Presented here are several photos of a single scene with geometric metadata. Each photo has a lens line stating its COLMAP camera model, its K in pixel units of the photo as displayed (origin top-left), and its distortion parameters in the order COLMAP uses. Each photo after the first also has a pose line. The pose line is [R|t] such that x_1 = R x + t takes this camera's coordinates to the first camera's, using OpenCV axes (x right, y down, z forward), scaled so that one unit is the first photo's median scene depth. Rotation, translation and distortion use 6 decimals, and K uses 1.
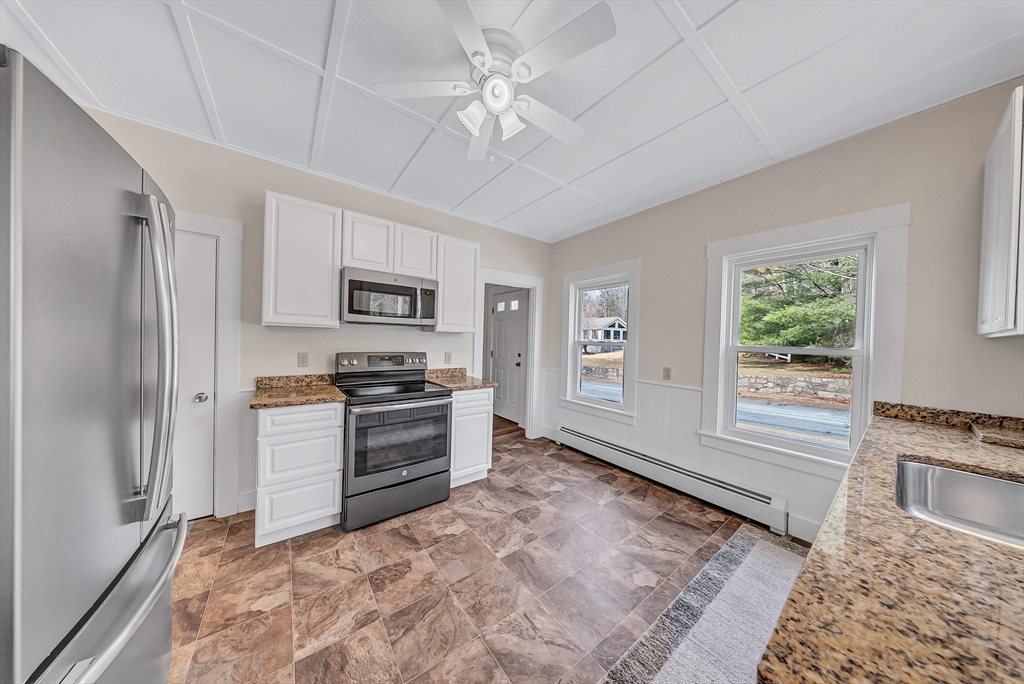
lens RADIAL K [[301.8, 0, 512.8], [0, 301.8, 340.9], [0, 0, 1]] dist [0.000810, -0.000015]
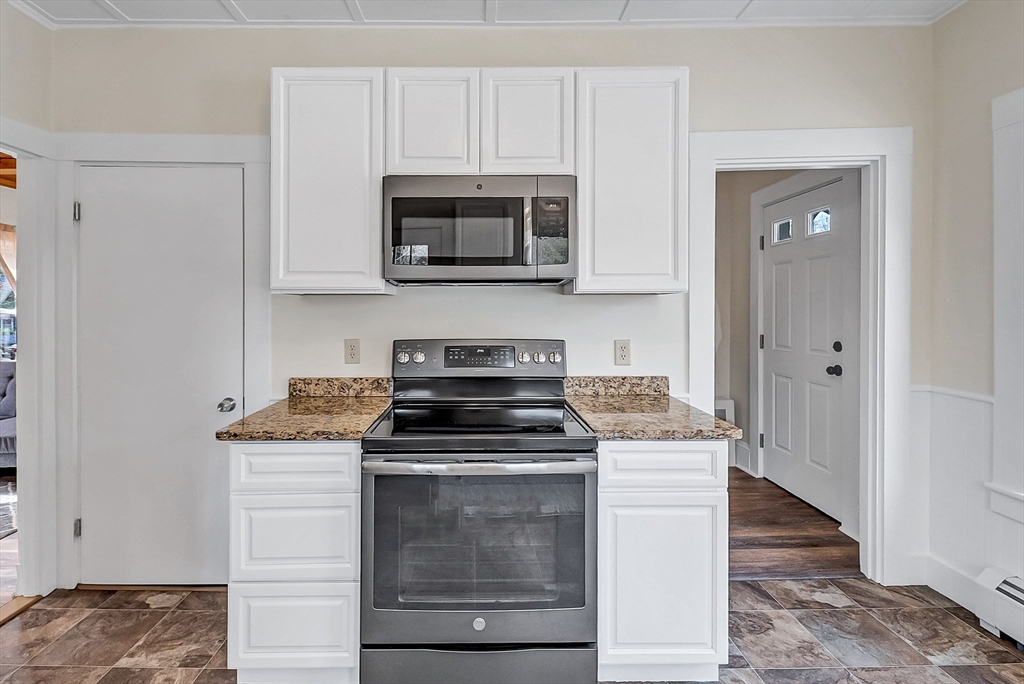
lens RADIAL K [[474.4, 0, 486.1], [0, 474.4, 308.8], [0, 0, 1]] dist [0.014894, -0.006484]
pose [[0.796691, -0.025315, -0.603857, 0.052831], [0.017494, 0.999670, -0.018828, 0.002584], [0.604134, 0.004437, 0.796870, 0.361043]]
